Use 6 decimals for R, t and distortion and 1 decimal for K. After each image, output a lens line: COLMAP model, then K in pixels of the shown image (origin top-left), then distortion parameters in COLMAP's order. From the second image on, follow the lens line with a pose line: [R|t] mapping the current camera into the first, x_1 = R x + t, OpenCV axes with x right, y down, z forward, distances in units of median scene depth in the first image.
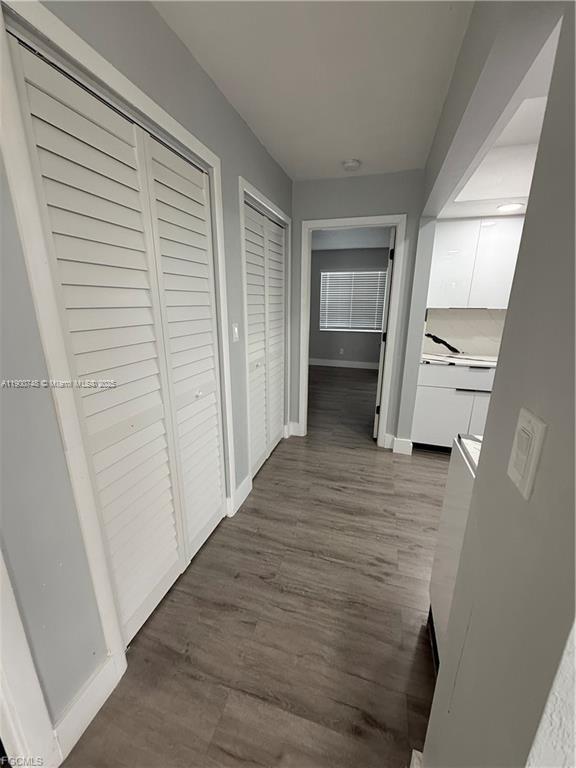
lens RADIAL K [[304.6, 0, 288.0], [0, 304.6, 384.0], [0, 0, 1]] dist [0.000172, -0.000008]
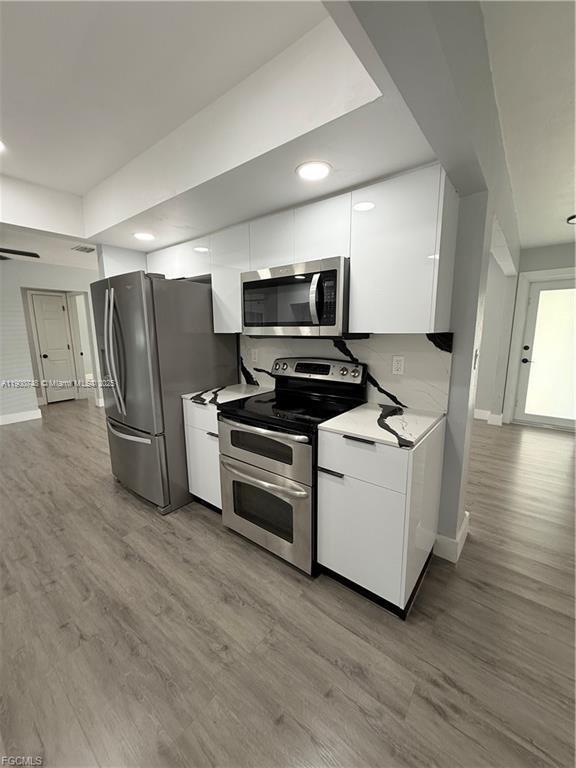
lens RADIAL K [[303.8, 0, 288.0], [0, 303.8, 384.0], [0, 0, 1]] dist [0.000874, 0.000345]
pose [[-0.930673, -0.061912, 0.360575, 0.427674], [0.101609, 0.903061, 0.417320, -0.370924], [-0.351458, 0.425027, -0.834164, 1.403477]]
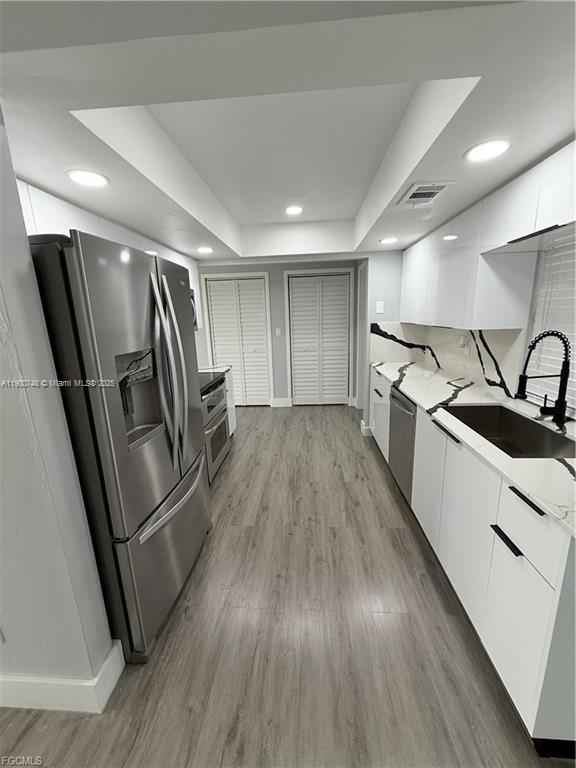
lens RADIAL K [[303.8, 0, 288.0], [0, 303.8, 384.0], [0, 0, 1]] dist [0.000874, 0.000345]
pose [[0.224436, 0.205978, -0.952471, 2.622864], [-0.221914, 0.962529, 0.155862, -0.185620], [0.948885, 0.176386, 0.261735, 0.563280]]
